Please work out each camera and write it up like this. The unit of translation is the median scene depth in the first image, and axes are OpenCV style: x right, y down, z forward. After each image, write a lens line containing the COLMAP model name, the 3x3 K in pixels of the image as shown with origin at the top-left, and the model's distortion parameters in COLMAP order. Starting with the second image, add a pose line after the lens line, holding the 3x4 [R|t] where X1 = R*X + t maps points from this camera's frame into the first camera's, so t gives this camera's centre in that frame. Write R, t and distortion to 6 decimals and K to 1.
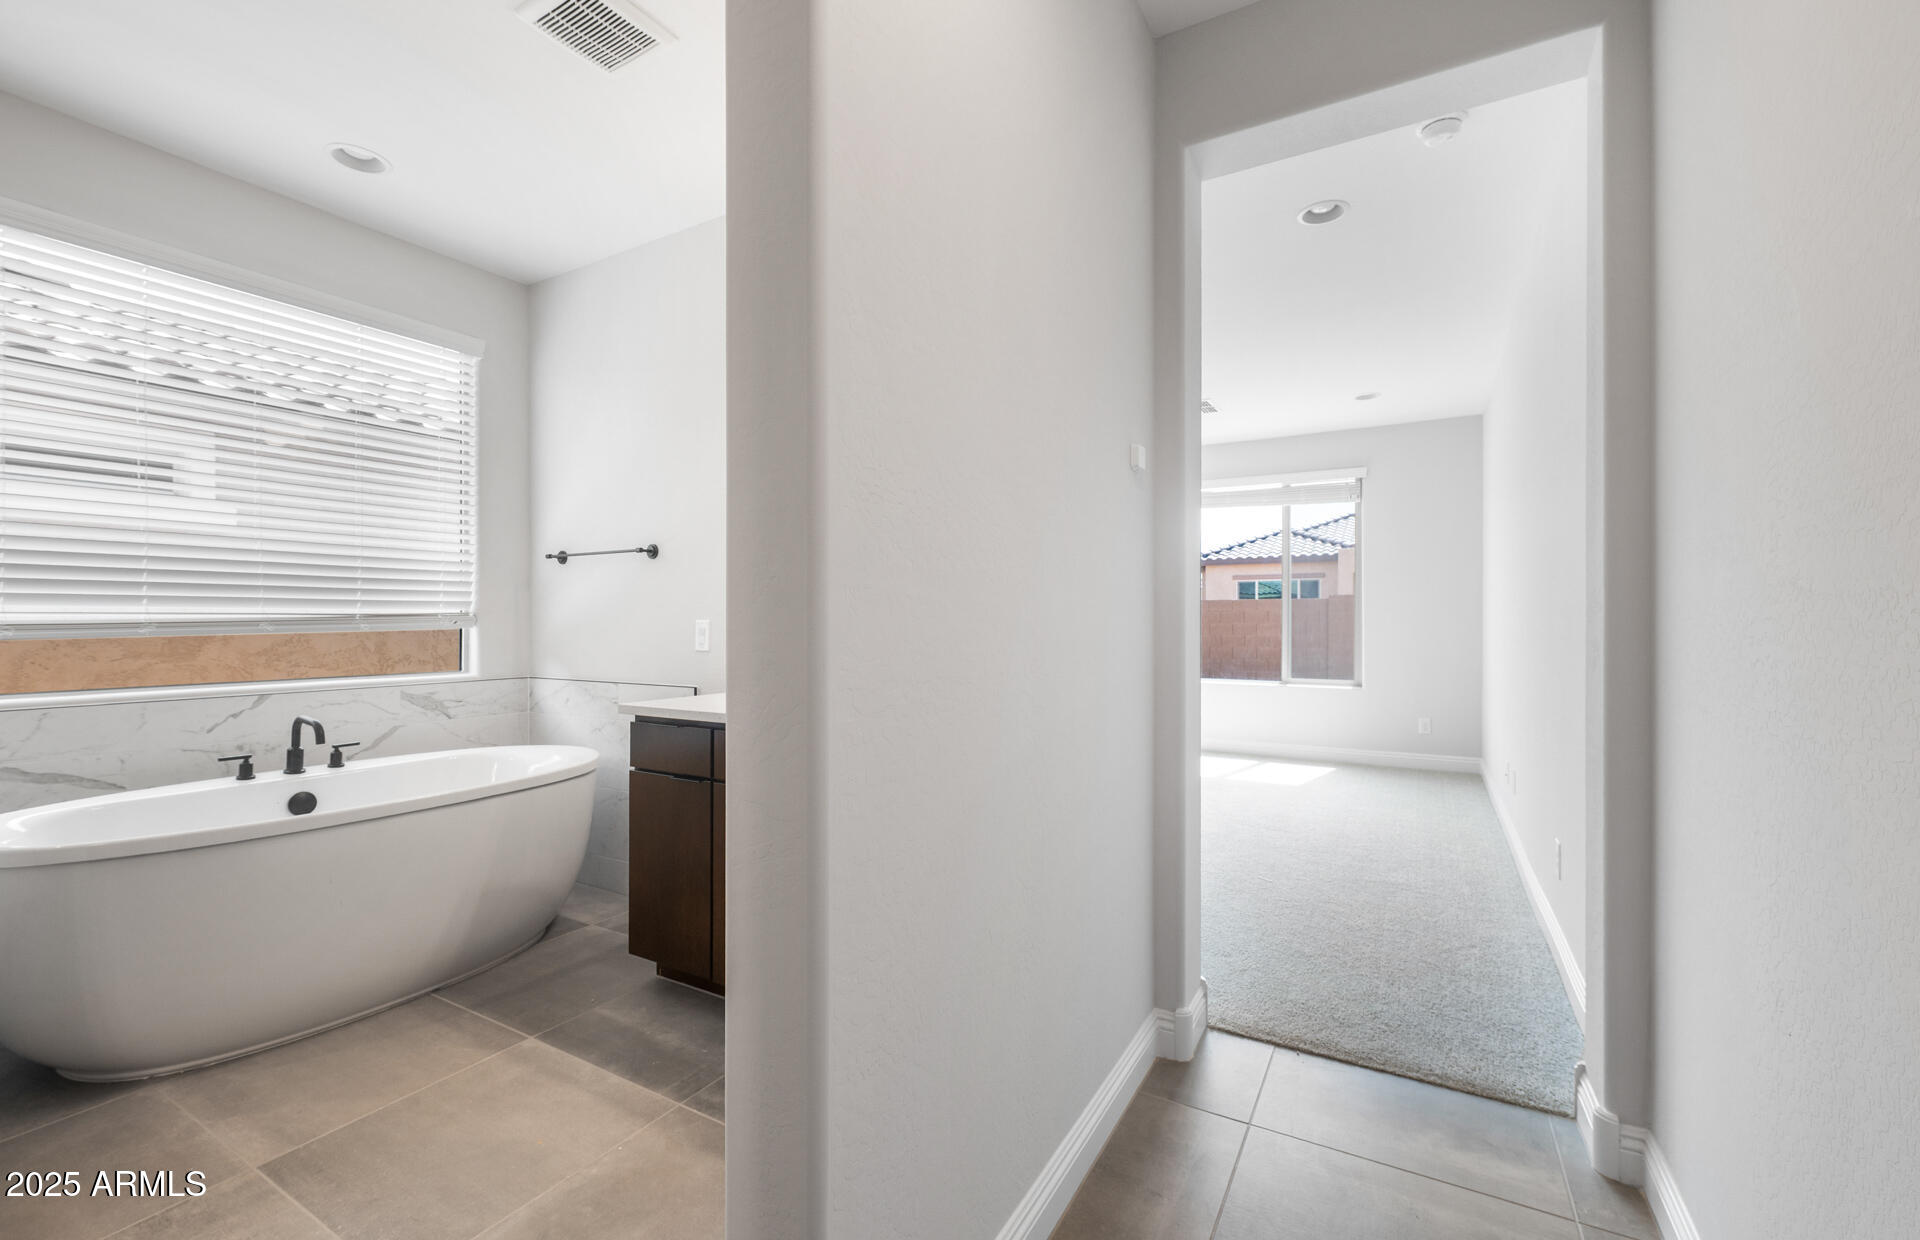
lens RADIAL K [[786.4, 0, 955.5], [0, 786.4, 622.6], [0, 0, 1]] dist [-0.002299, -0.001015]
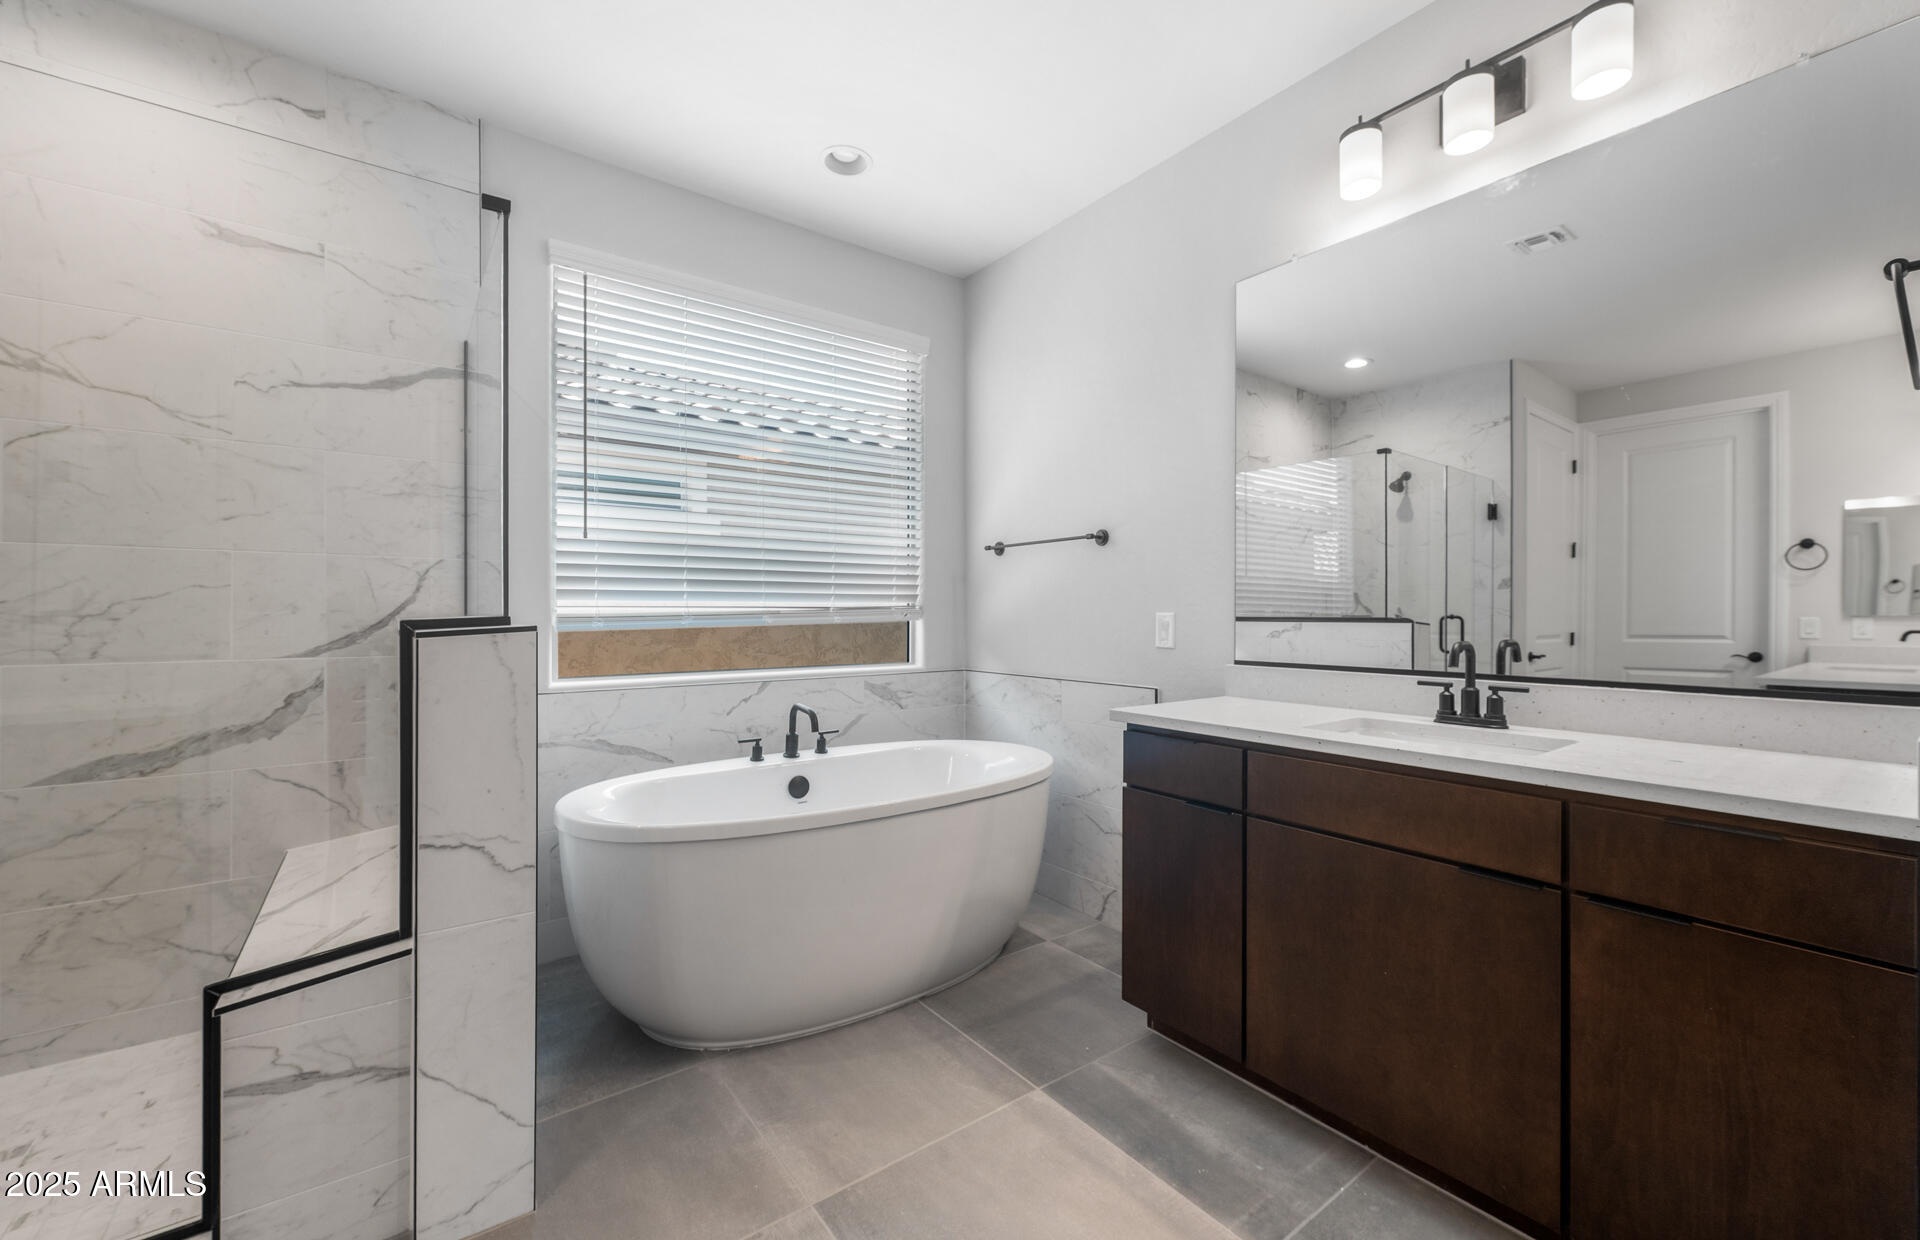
lens RADIAL K [[786.4, 0, 963.8], [0, 786.4, 614.9], [0, 0, 1]] dist [-0.002299, -0.001015]
pose [[0.912073, 0.000280, -0.410028, -0.197572], [-0.000401, 1.000000, -0.000210, -0.000332], [0.410027, 0.000356, 0.912073, 0.127751]]
